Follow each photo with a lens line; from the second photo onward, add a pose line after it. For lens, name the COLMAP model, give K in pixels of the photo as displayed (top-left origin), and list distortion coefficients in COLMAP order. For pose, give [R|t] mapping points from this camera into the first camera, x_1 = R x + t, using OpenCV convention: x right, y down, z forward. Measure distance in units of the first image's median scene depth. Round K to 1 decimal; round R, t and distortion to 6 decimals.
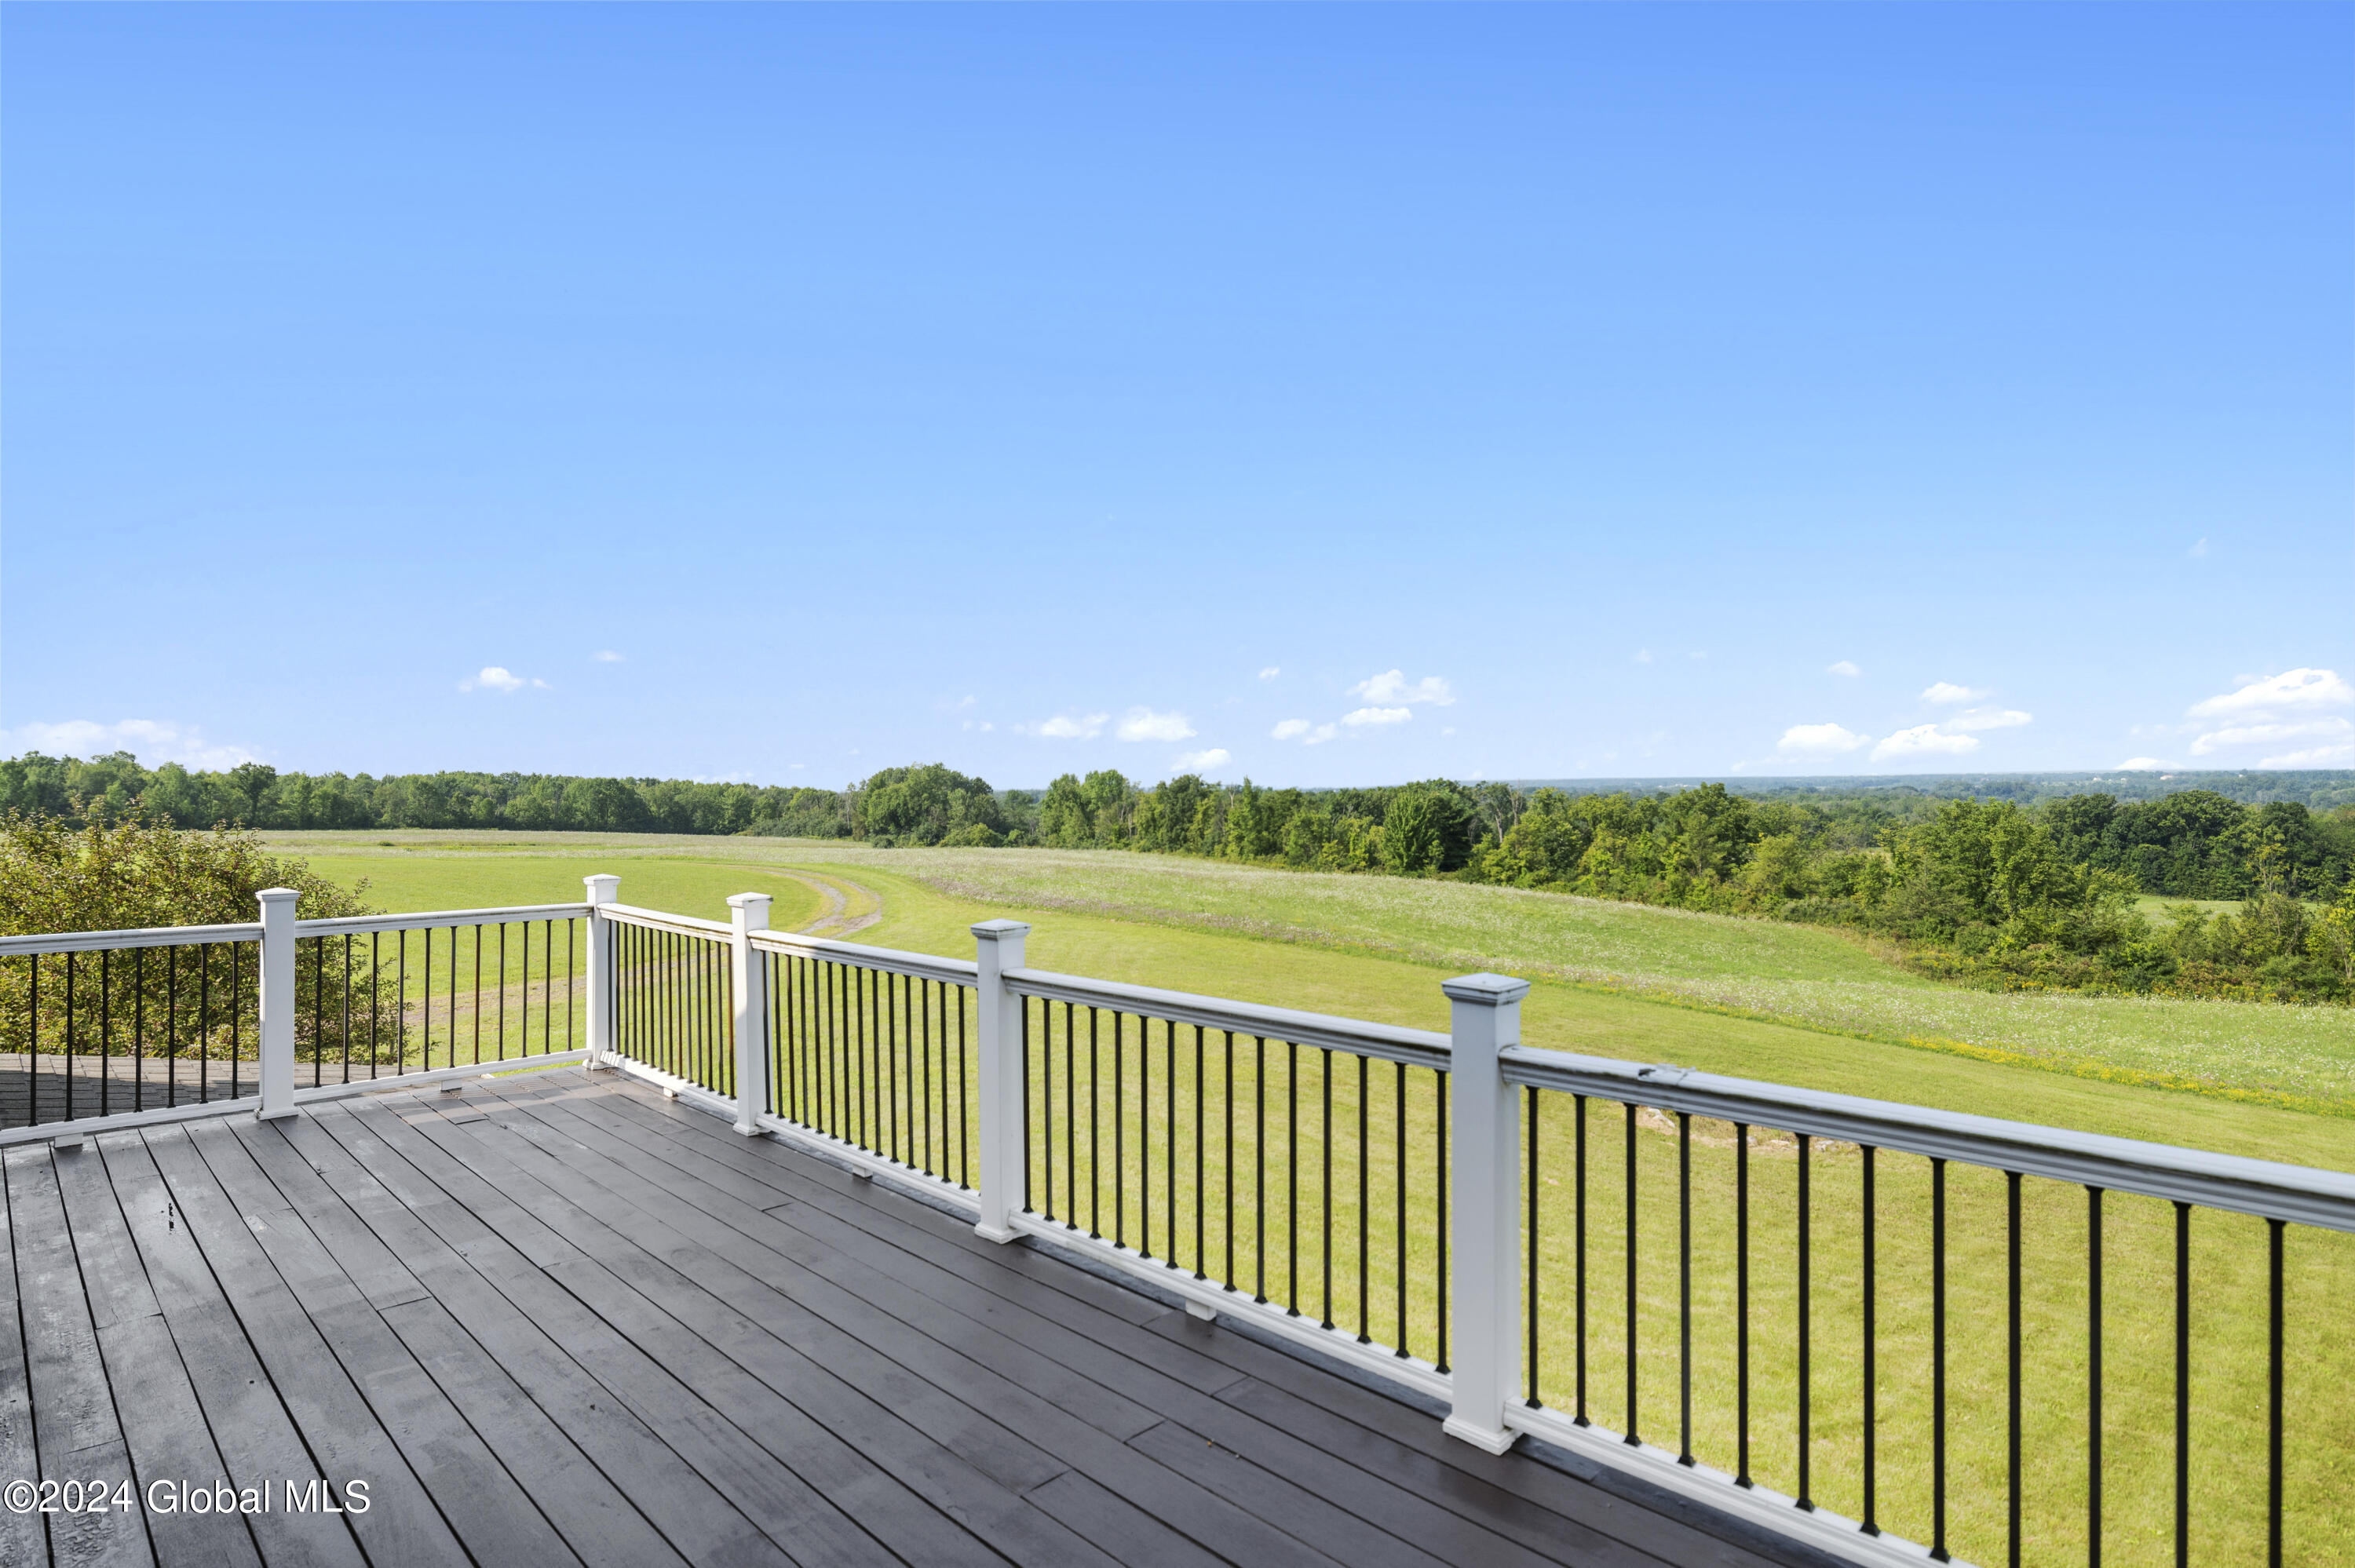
lens RADIAL K [[1207.1, 0, 1180.0], [0, 1207.1, 789.1], [0, 0, 1]] dist [0.000550, -0.004771]
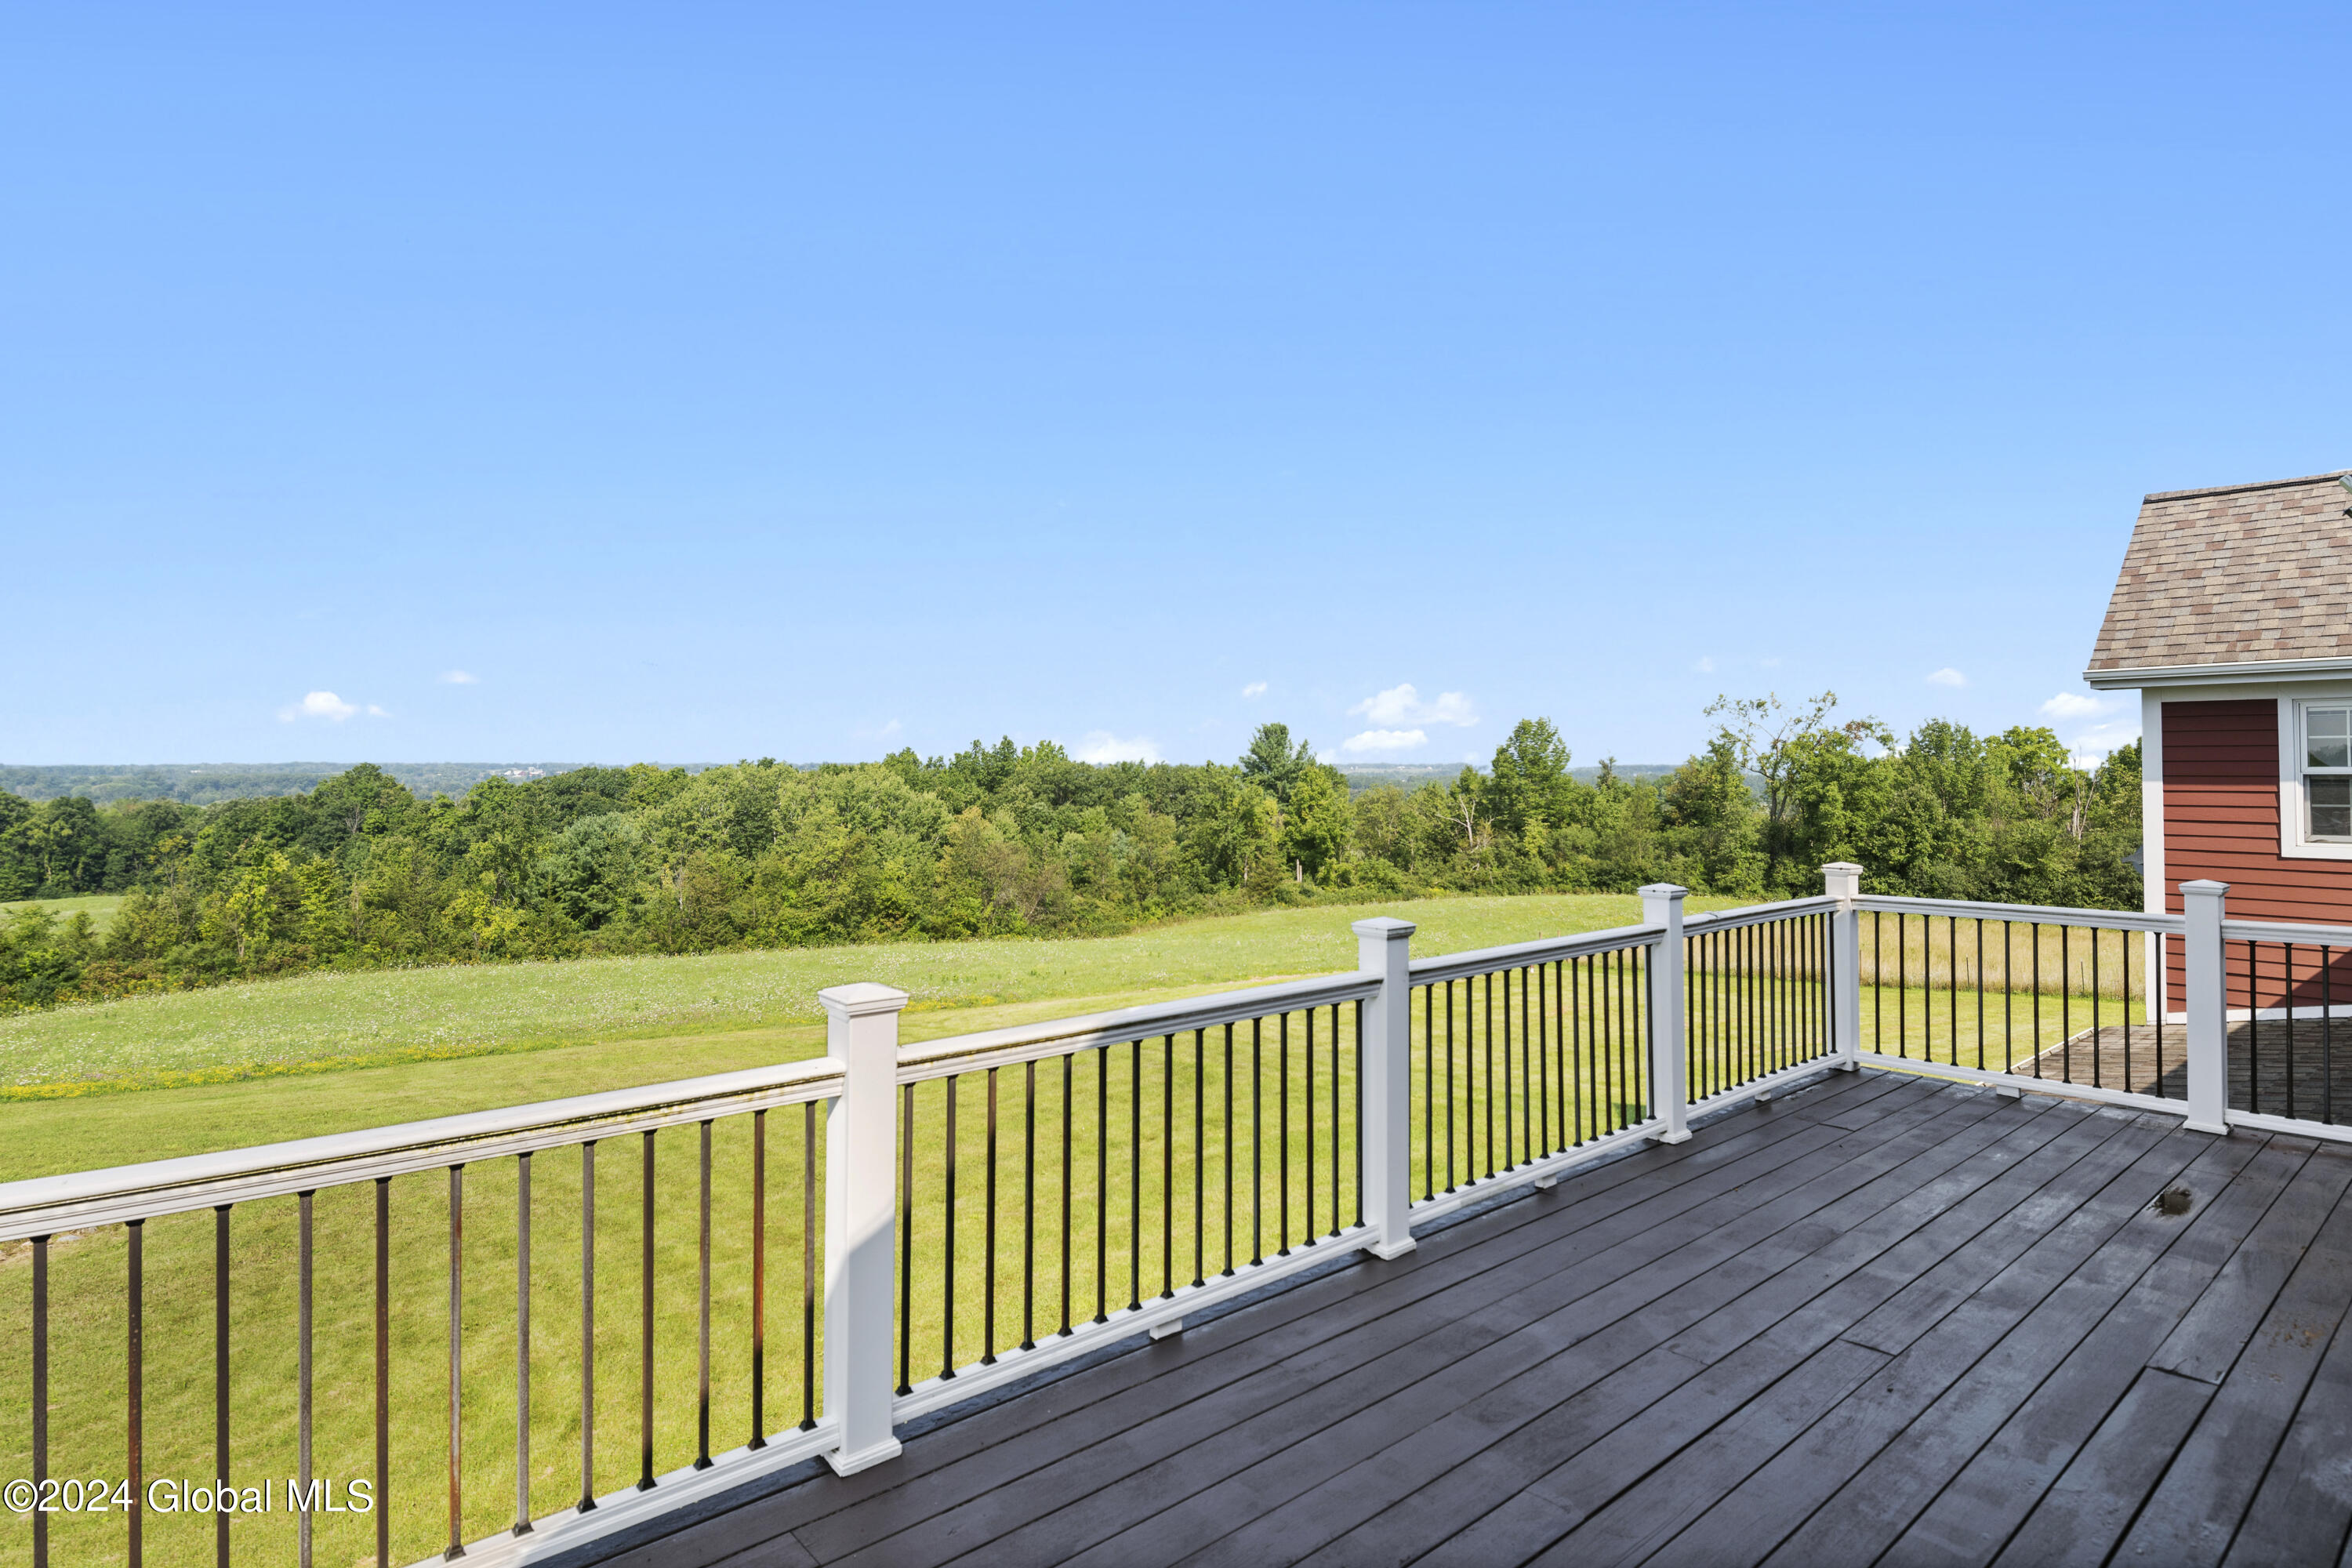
lens RADIAL K [[1205.8, 0, 1190.3], [0, 1205.8, 780.5], [0, 0, 1]] dist [0.000550, -0.004771]
pose [[0.083046, 0.005390, 0.996531, -0.894220], [-0.002260, 0.999984, -0.005220, 0.004256], [-0.996543, -0.001819, 0.083057, 0.869125]]
